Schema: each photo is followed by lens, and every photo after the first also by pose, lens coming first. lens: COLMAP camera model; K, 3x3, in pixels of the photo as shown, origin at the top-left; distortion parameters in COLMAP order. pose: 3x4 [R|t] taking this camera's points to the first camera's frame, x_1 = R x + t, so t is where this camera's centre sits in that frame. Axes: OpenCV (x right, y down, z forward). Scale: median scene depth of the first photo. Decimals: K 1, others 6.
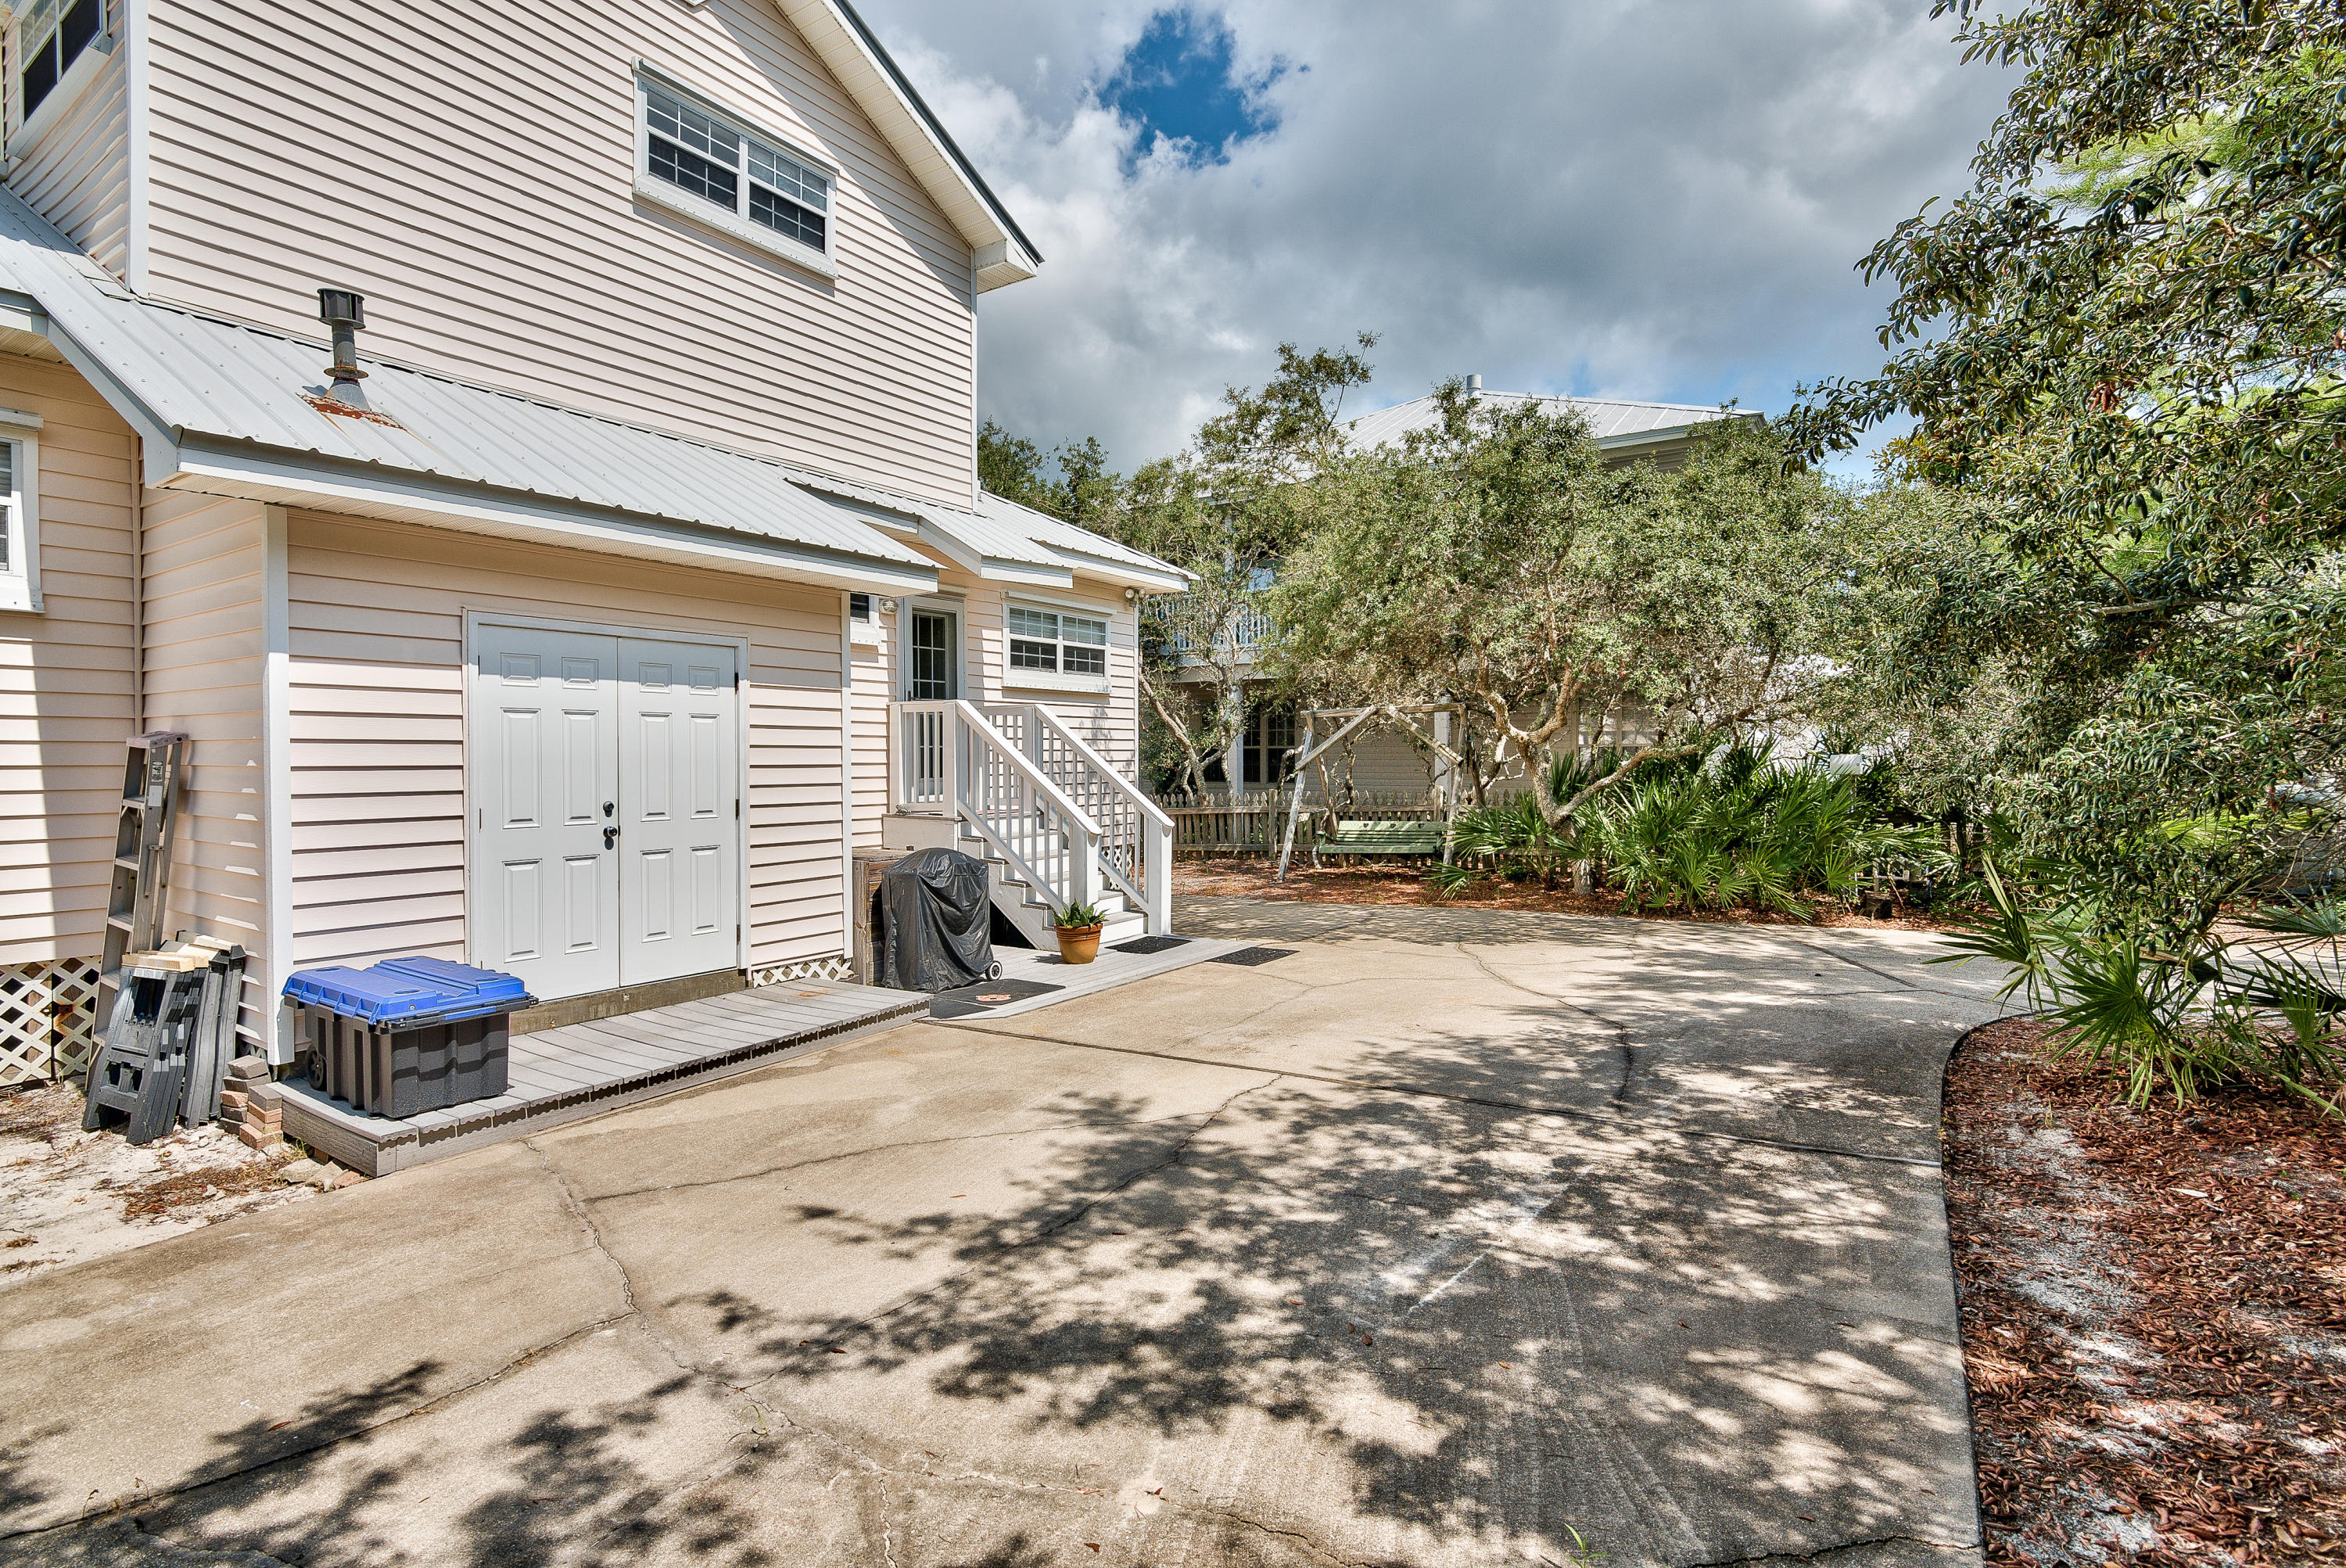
lens RADIAL K [[1213.2, 0, 1074.7], [0, 1213.2, 777.6], [0, 0, 1]] dist [0.001051, 0.000712]
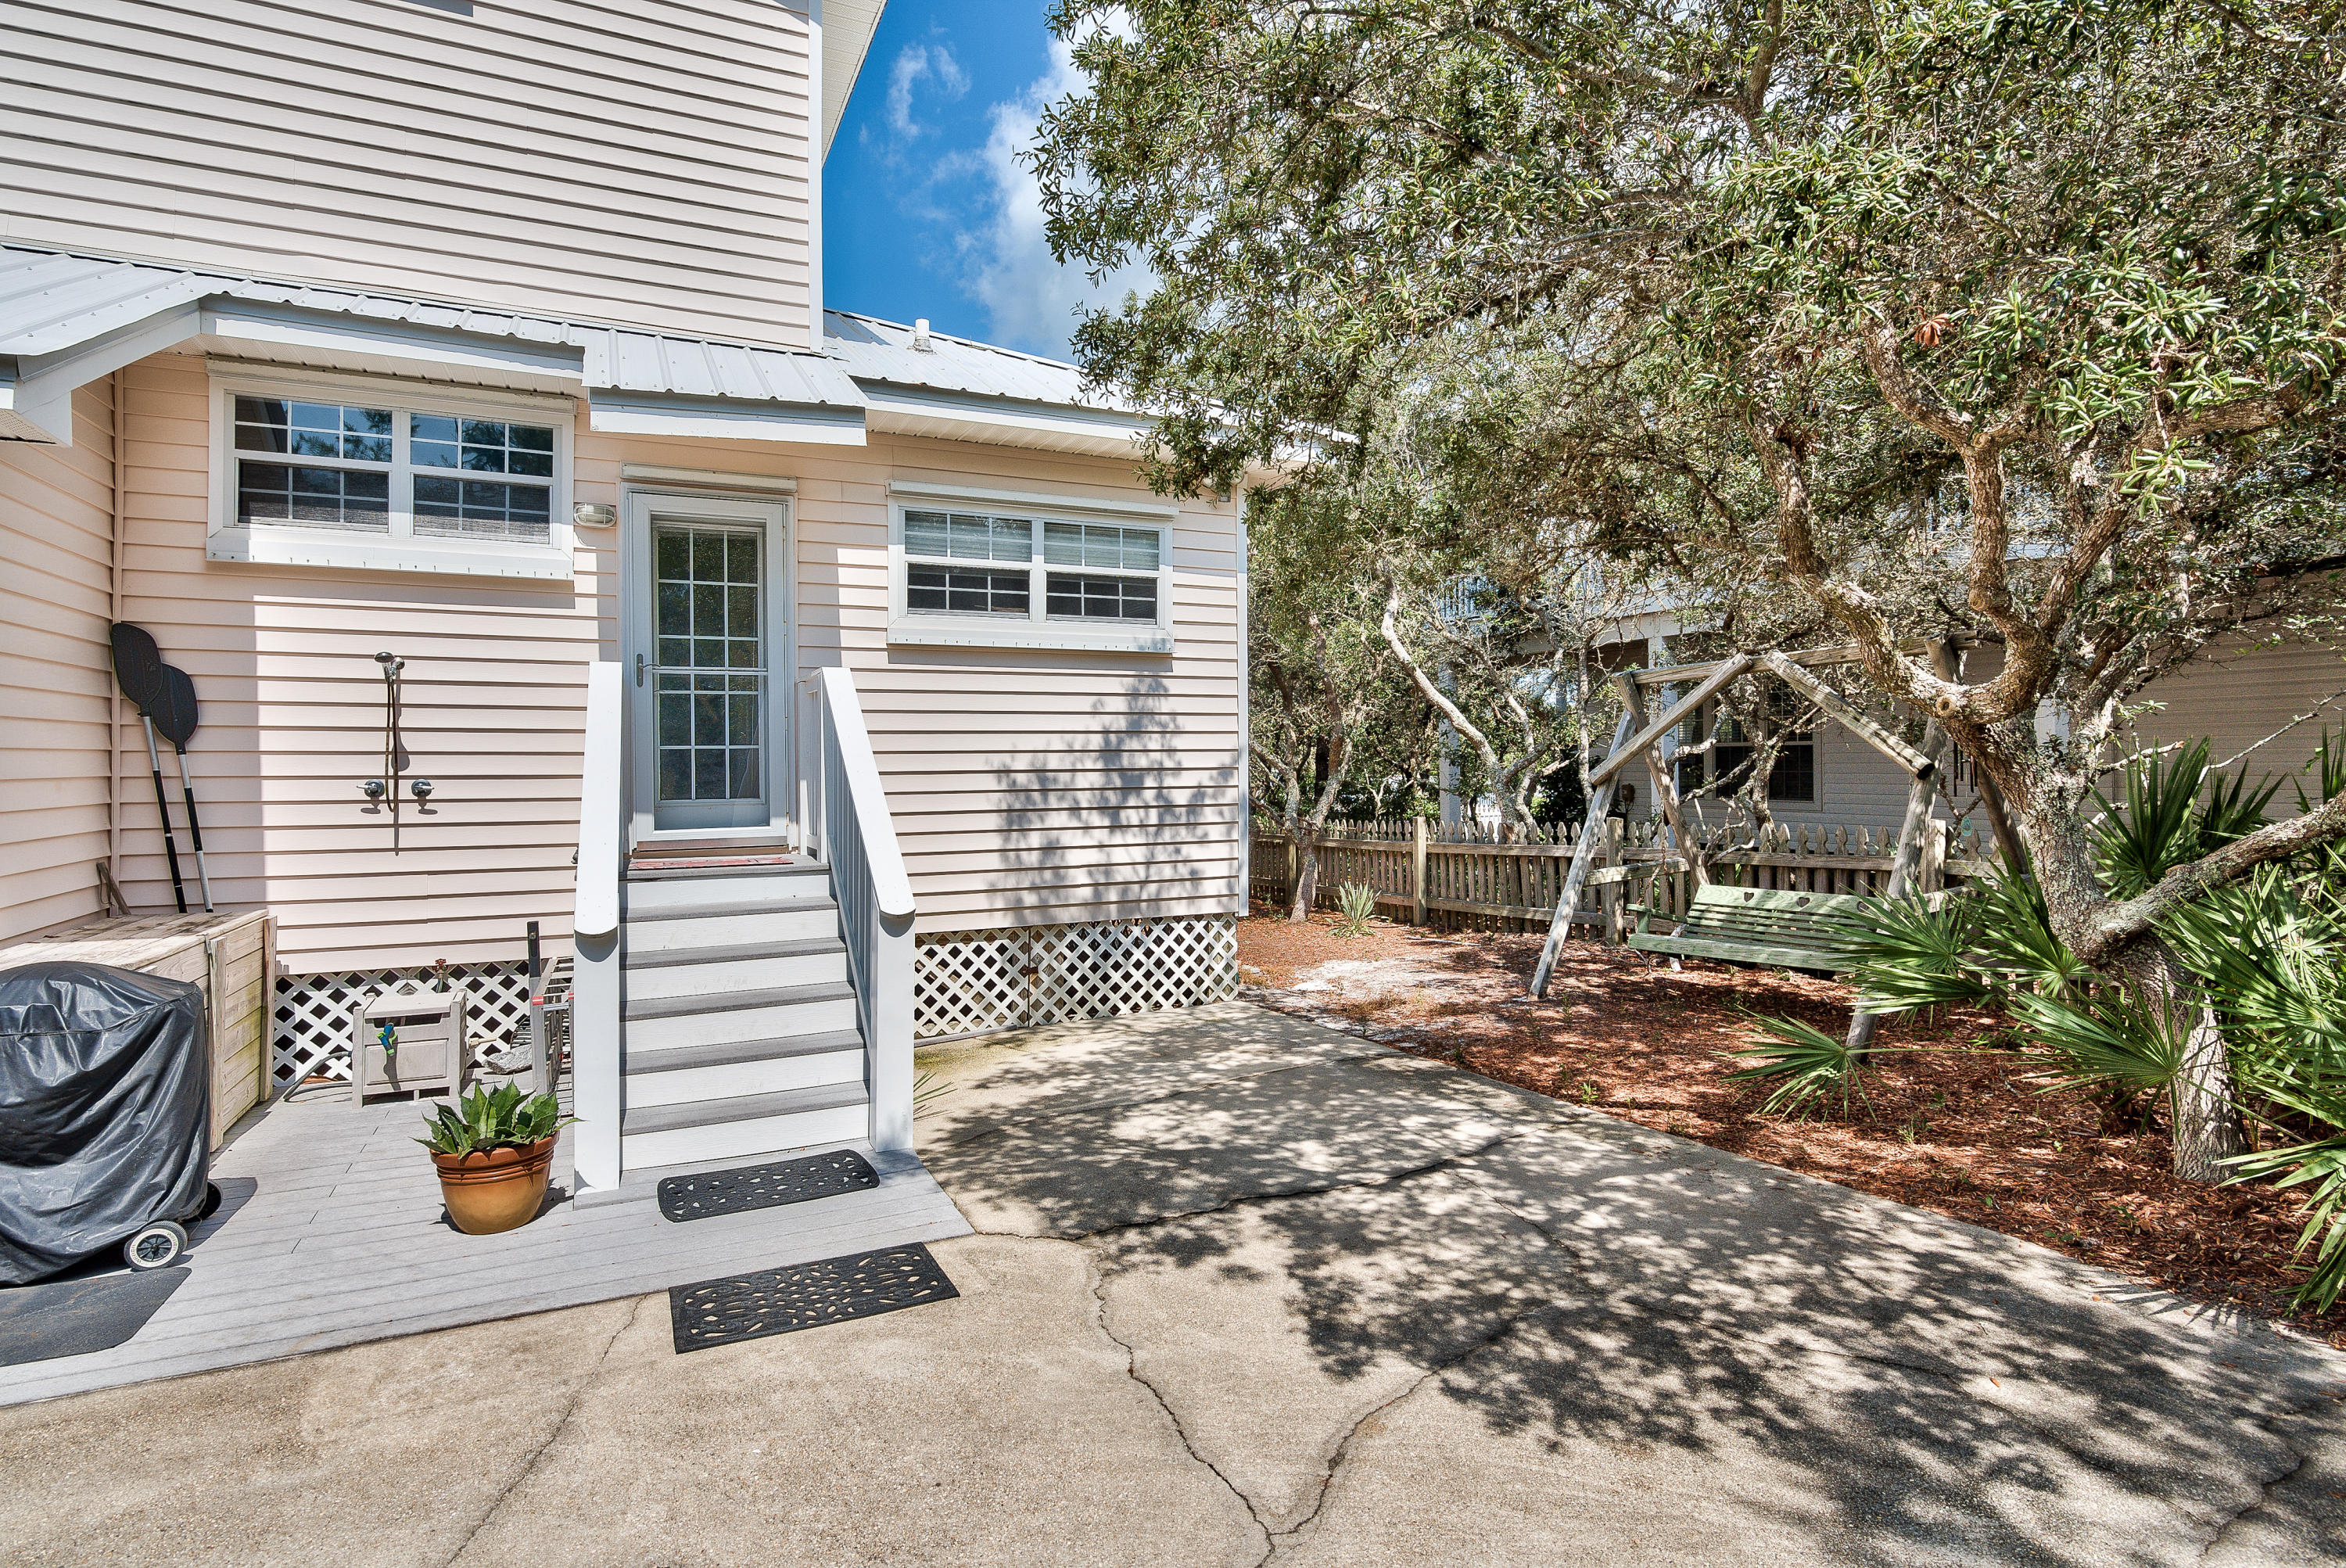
lens RADIAL K [[1151.9, 0, 1150.6], [0, 1151.9, 746.1], [0, 0, 1]] dist [-0.001218, -0.000304]
pose [[0.865345, -0.009864, -0.501080, 0.596288], [-0.003725, 0.999652, -0.026111, -0.020490], [0.501163, 0.024462, 0.865007, 1.047530]]
